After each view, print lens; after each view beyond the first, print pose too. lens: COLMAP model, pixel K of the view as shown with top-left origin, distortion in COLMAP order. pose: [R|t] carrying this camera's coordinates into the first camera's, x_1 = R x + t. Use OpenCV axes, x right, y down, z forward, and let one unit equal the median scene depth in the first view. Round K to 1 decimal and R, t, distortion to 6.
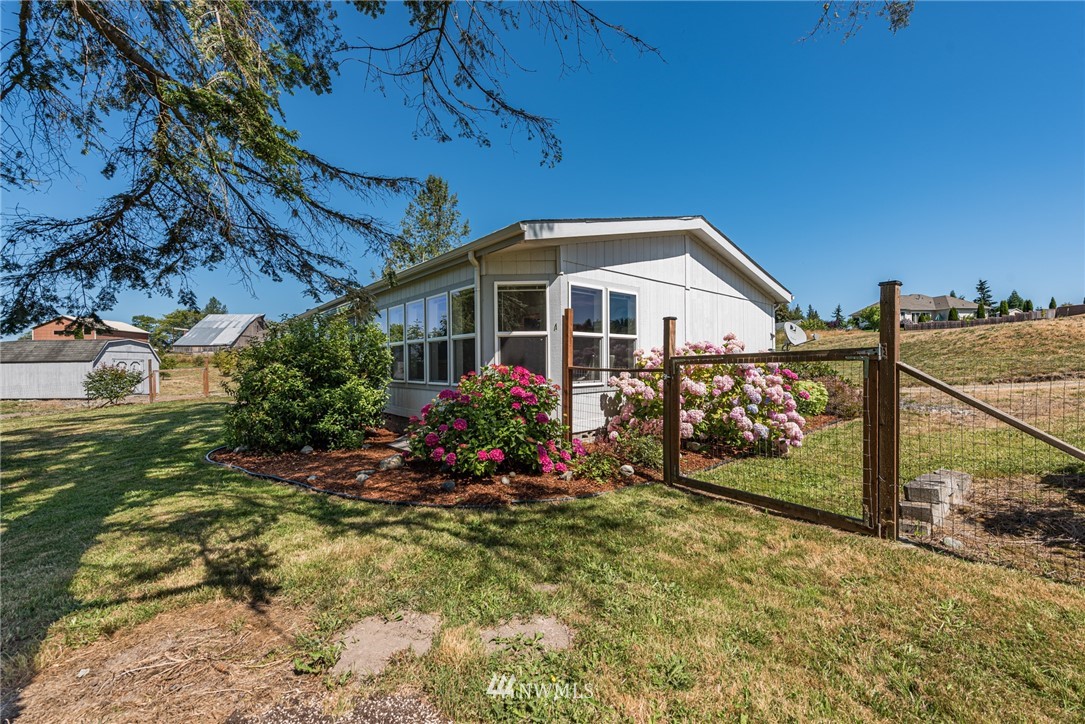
lens RADIAL K [[437.5, 0, 539.3], [0, 437.5, 365.8], [0, 0, 1]] dist [-0.003747, -0.000259]
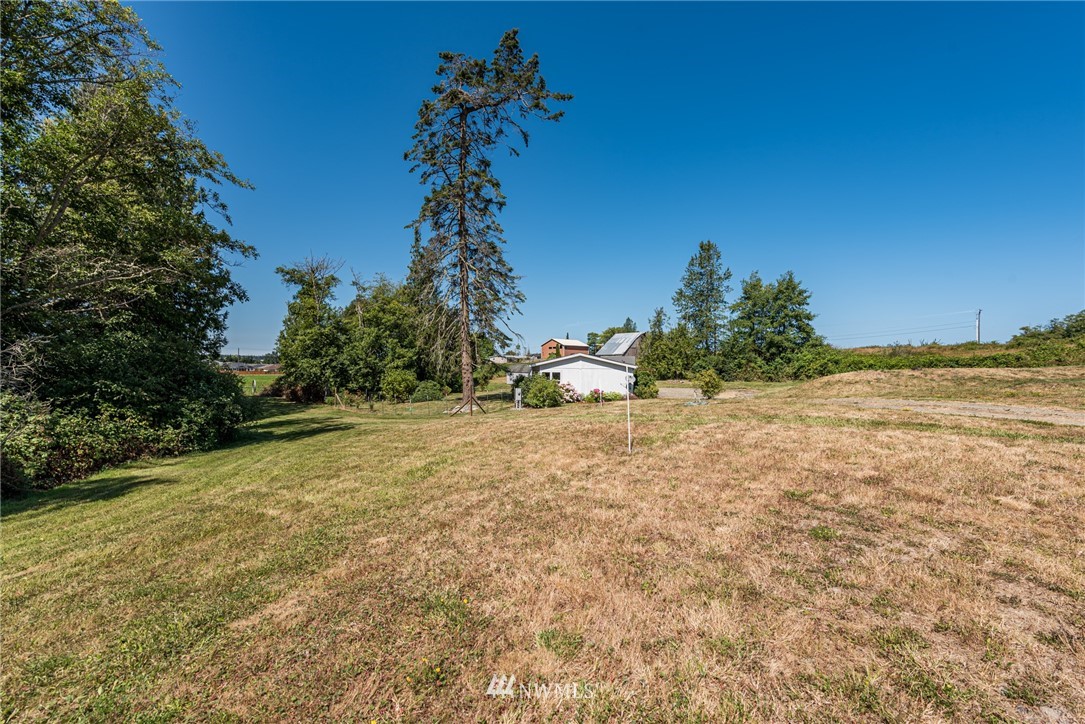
lens RADIAL K [[437.5, 0, 542.0], [0, 437.5, 361.6], [0, 0, 1]] dist [-0.003747, -0.000259]
pose [[0.625971, 0.006346, -0.779820, 0.284808], [-0.008472, 0.999963, 0.001338, -0.020397], [0.779800, 0.005769, 0.626002, -0.164301]]
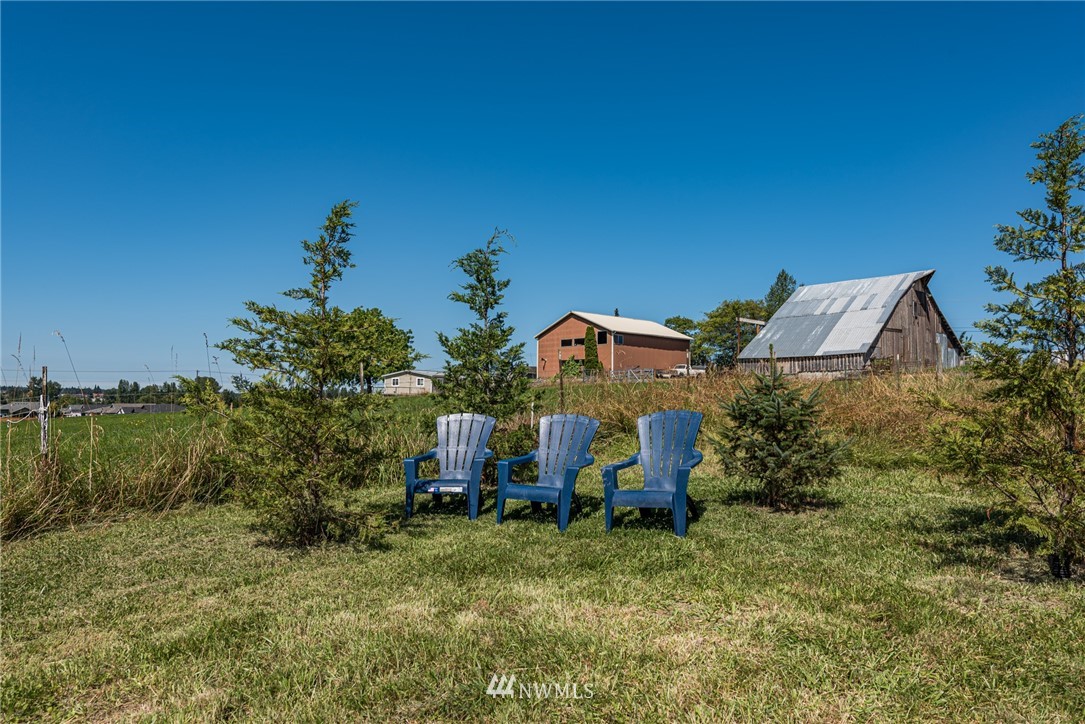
lens RADIAL K [[747.8, 0, 541.7], [0, 747.8, 363.0], [0, 0, 1]] dist [0.005680, 0.000753]
pose [[0.612705, -0.025681, -0.789894, -0.342410], [-0.015343, 0.998897, -0.044377, -0.006712], [0.790163, 0.039310, 0.611635, 0.362796]]
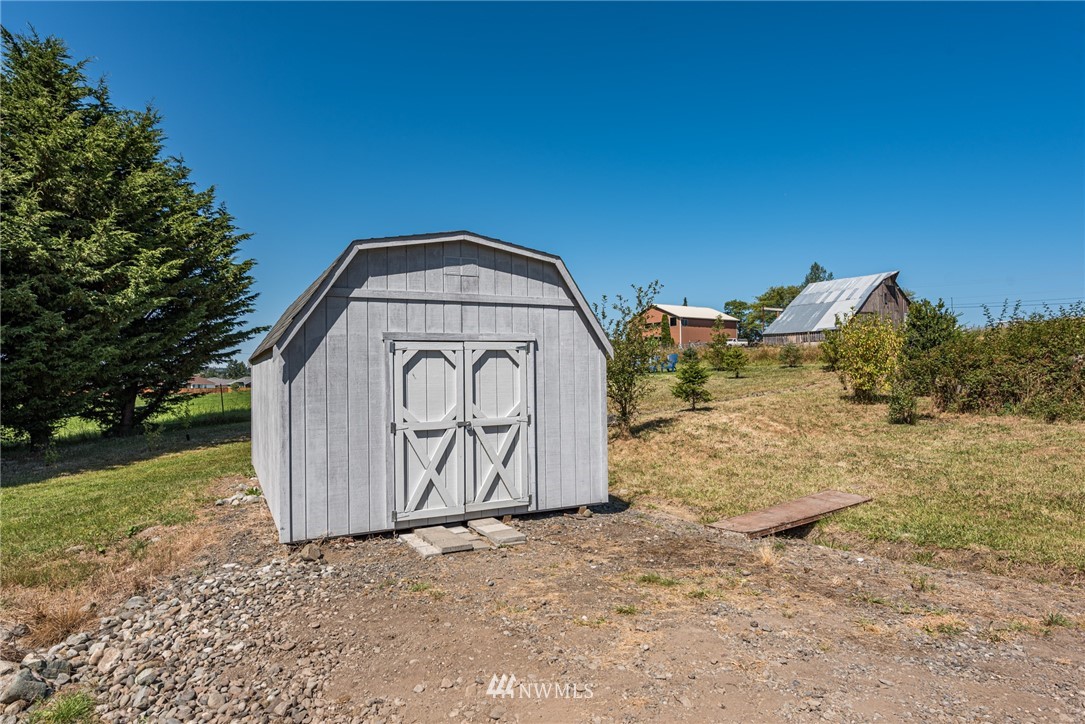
lens RADIAL K [[647.1, 0, 540.5], [0, 647.1, 363.3], [0, 0, 1]] dist [-0.000083, -0.000260]
pose [[0.503766, -0.008567, -0.863798, -0.156794], [0.006772, 0.999959, -0.005967, -0.000426], [0.863813, -0.002844, 0.503804, 0.206011]]
